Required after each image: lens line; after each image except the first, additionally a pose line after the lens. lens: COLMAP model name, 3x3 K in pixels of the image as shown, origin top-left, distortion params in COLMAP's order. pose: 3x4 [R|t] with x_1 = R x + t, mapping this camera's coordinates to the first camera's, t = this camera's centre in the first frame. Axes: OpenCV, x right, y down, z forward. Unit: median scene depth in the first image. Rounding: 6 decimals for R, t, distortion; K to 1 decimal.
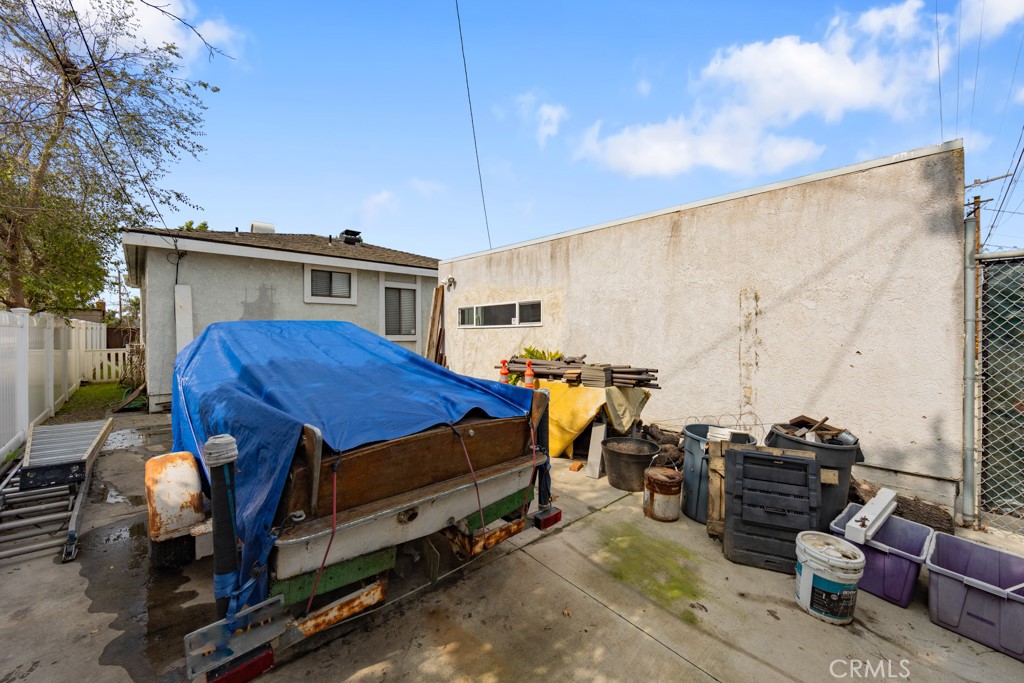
lens RADIAL K [[406.7, 0, 516.4], [0, 406.7, 338.5], [0, 0, 1]] dist [-0.001268, 0.000112]
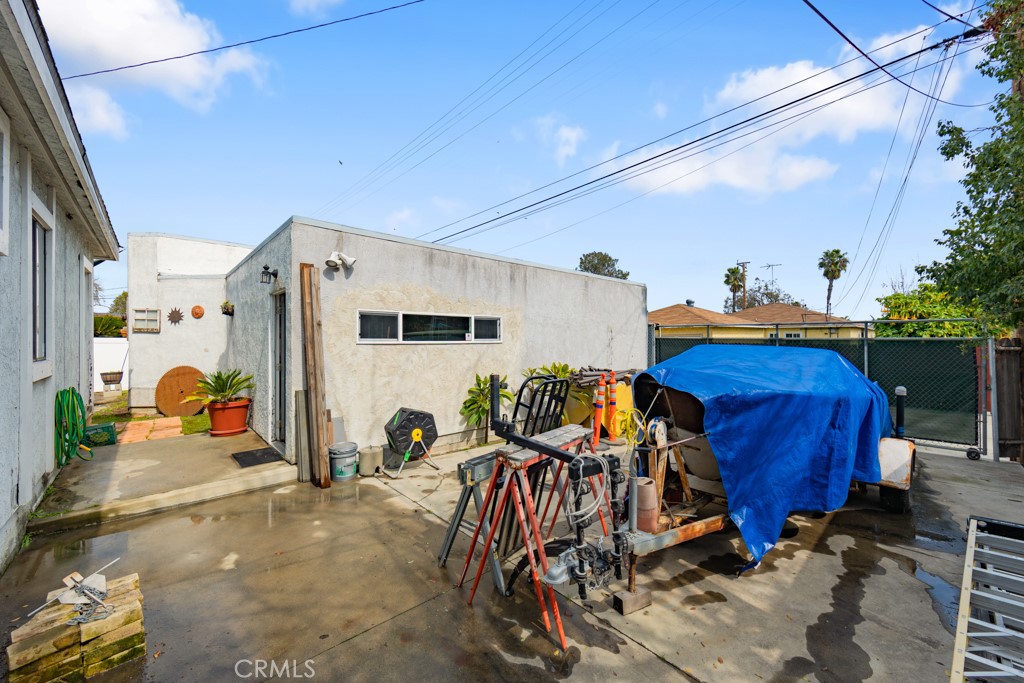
lens RADIAL K [[406.7, 0, 511.5], [0, 406.7, 342.0], [0, 0, 1]] dist [-0.001268, 0.000112]
pose [[0.011718, 0.003394, 0.999926, -0.914795], [0.012879, 0.999911, -0.003545, -0.027894], [-0.999848, 0.012919, 0.011673, 0.923696]]
